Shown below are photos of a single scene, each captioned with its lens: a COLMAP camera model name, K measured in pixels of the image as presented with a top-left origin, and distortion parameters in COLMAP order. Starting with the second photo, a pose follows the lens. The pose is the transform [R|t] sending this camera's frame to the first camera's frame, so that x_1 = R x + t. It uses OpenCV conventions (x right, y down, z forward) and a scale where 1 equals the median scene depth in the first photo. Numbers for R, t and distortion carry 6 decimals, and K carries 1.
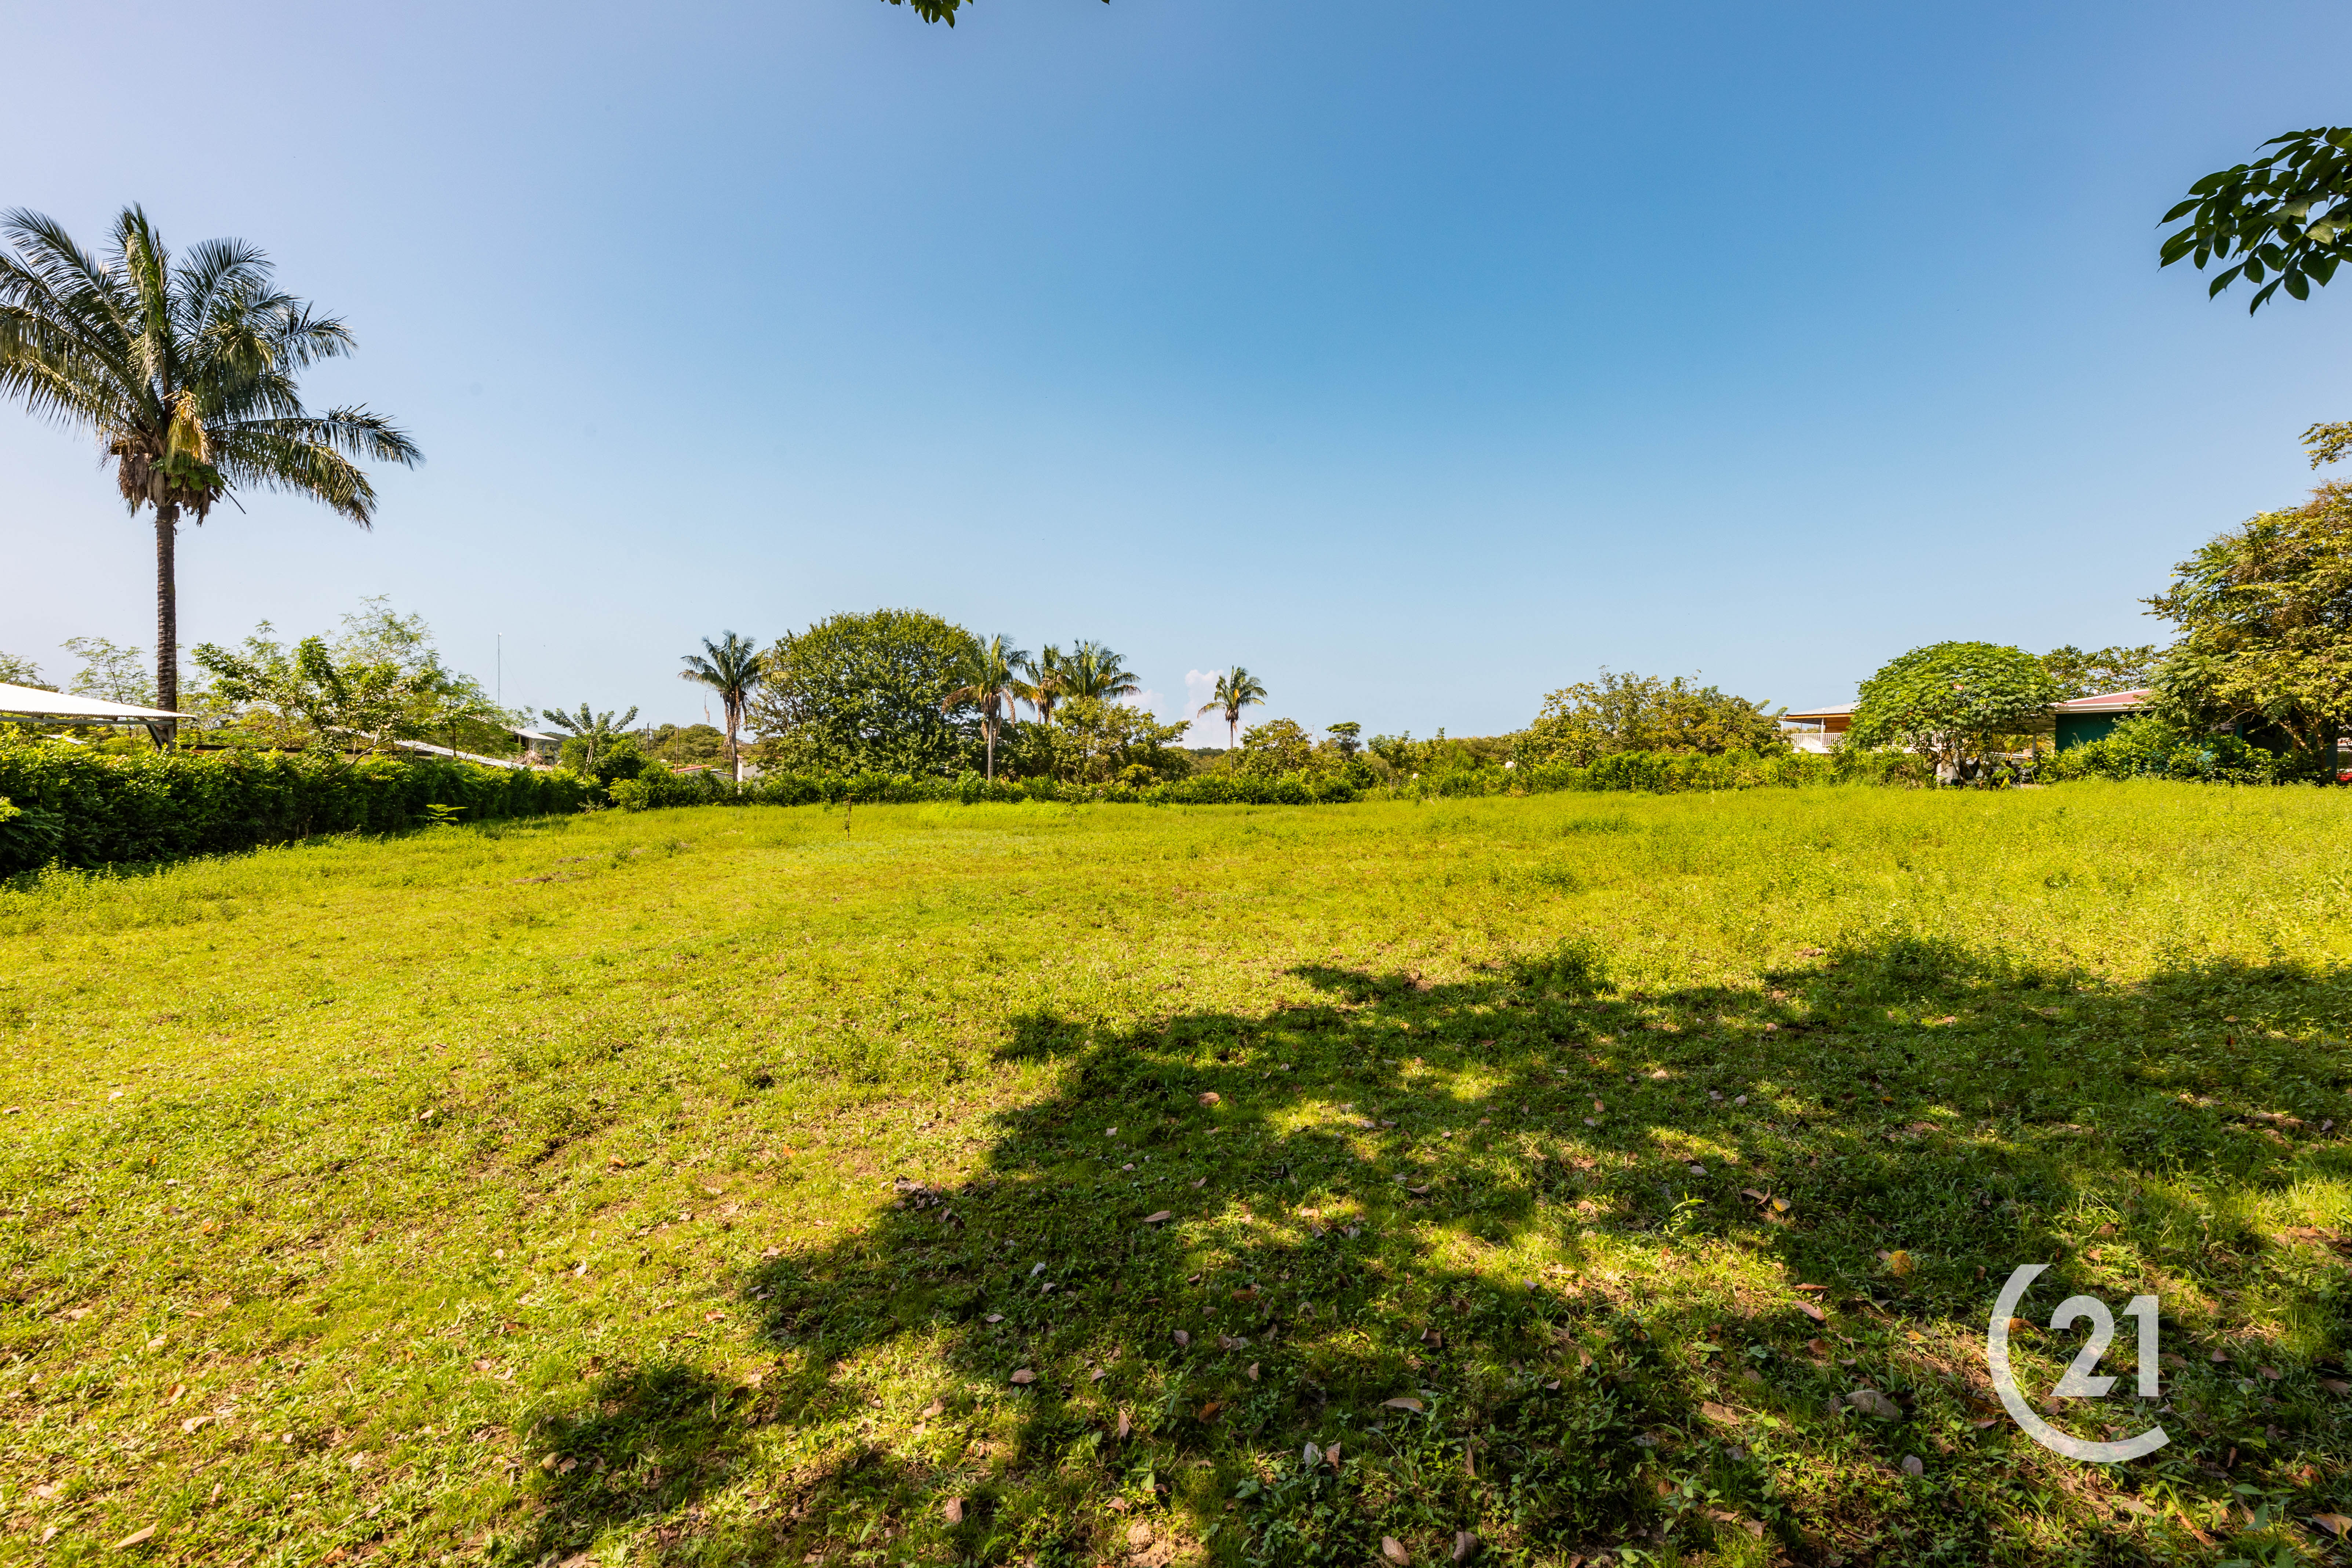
lens RADIAL K [[990.3, 0, 1176.0], [0, 990.3, 784.0], [0, 0, 1]] dist [-0.000983, -0.000383]
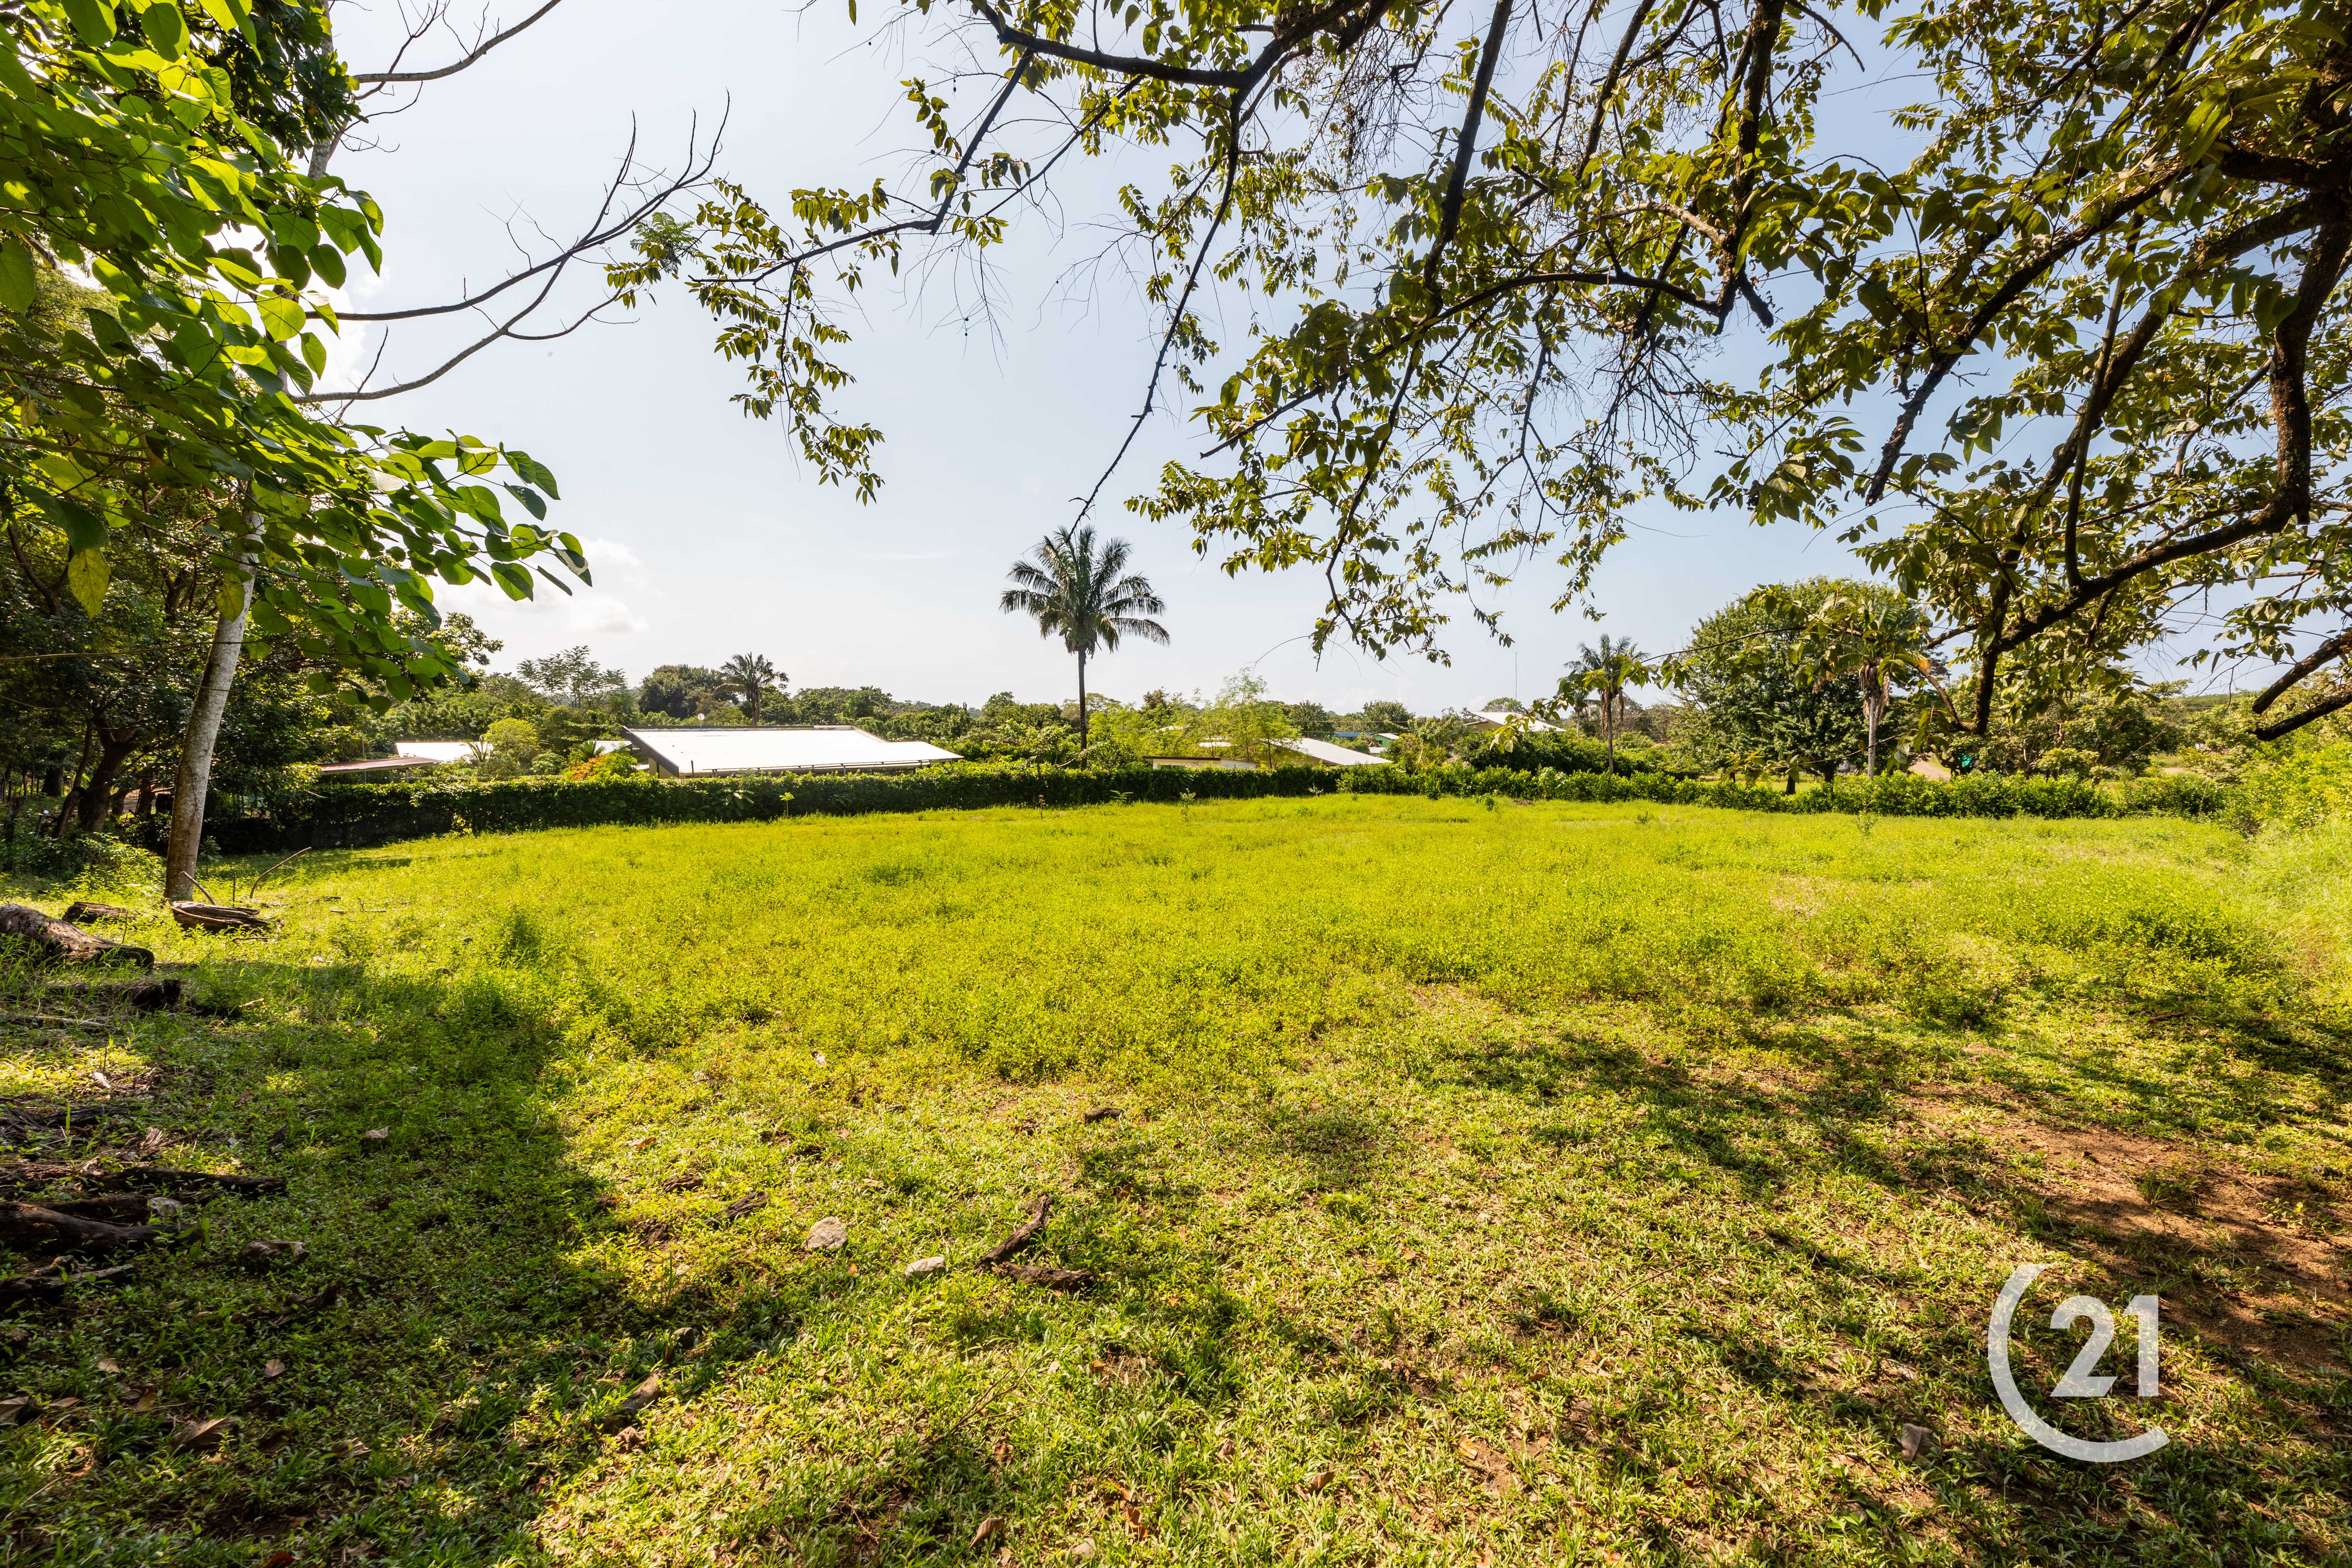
lens RADIAL K [[943.0, 0, 1170.8], [0, 943.0, 791.6], [0, 0, 1]] dist [-0.001392, -0.000225]
pose [[0.346080, 0.032663, -0.937636, 0.379993], [0.004394, 0.999326, 0.036434, -0.016501], [0.938195, -0.016729, 0.345704, 0.160877]]
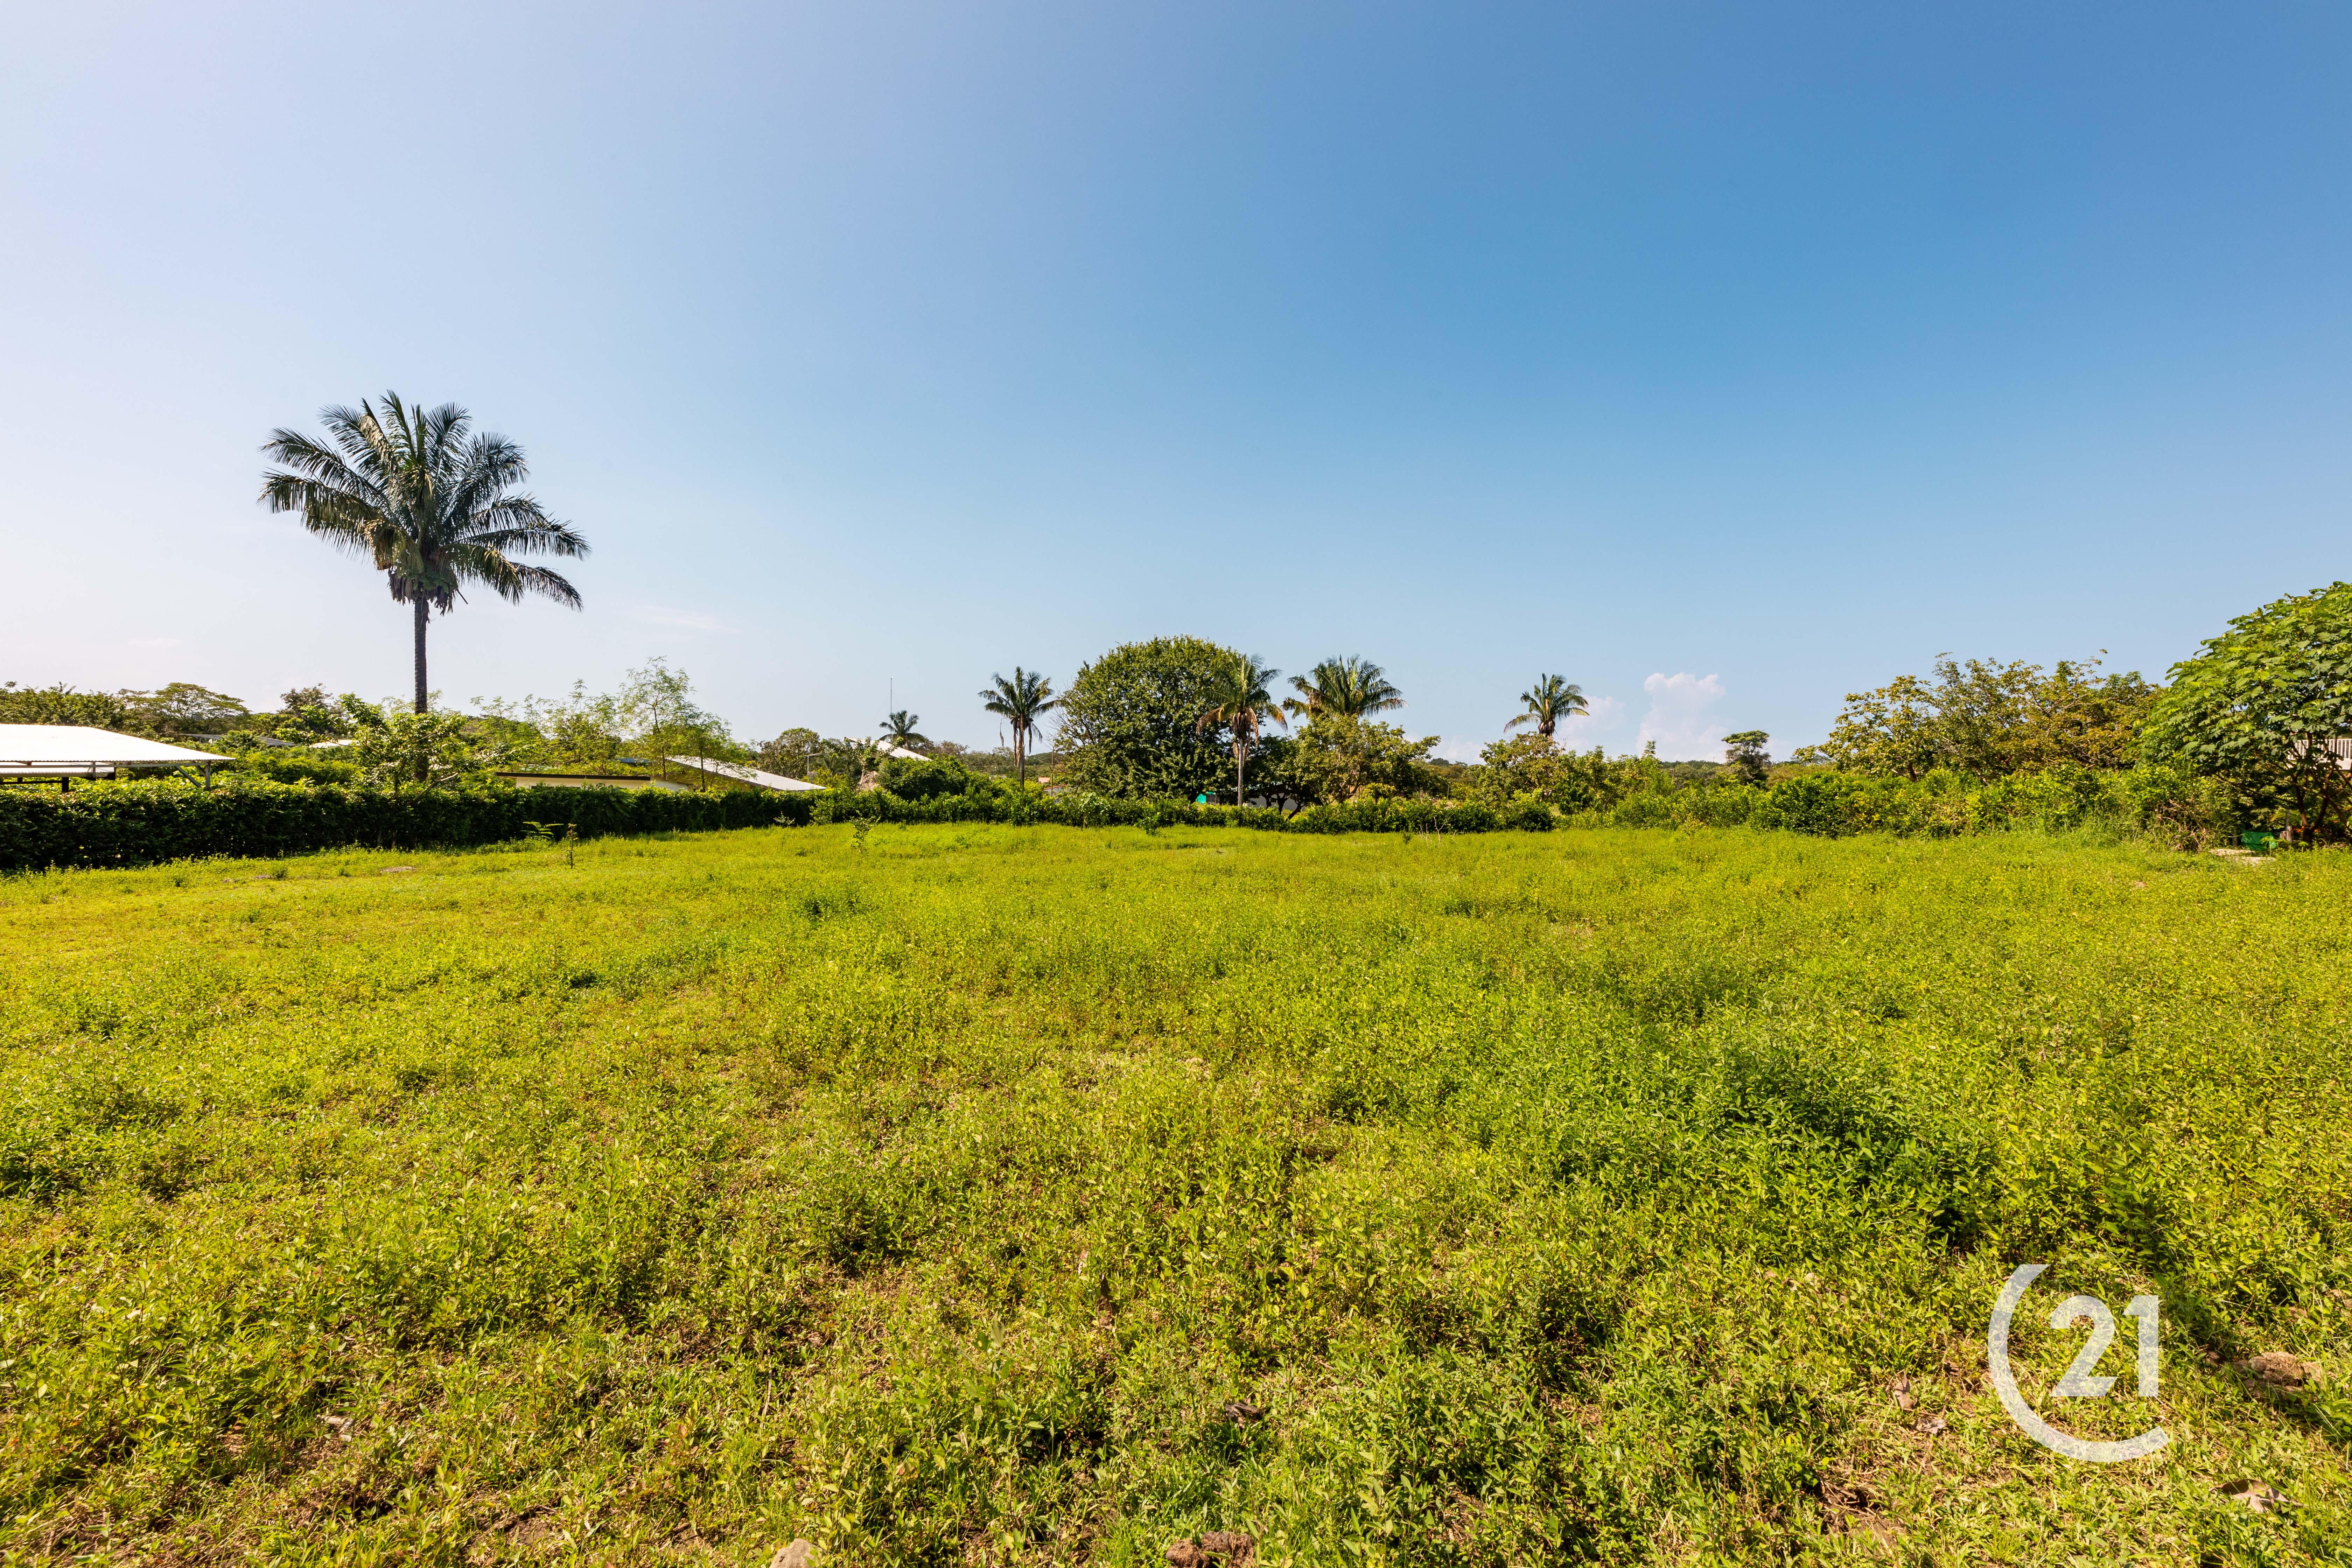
lens RADIAL K [[943.7, 0, 1173.5], [0, 943.7, 790.3], [0, 0, 1]] dist [-0.002968, 0.000015]
pose [[0.898270, 0.005344, -0.439412, 0.185729], [-0.008076, 0.999958, -0.004348, -0.007518], [0.439370, 0.007455, 0.898275, 0.099069]]
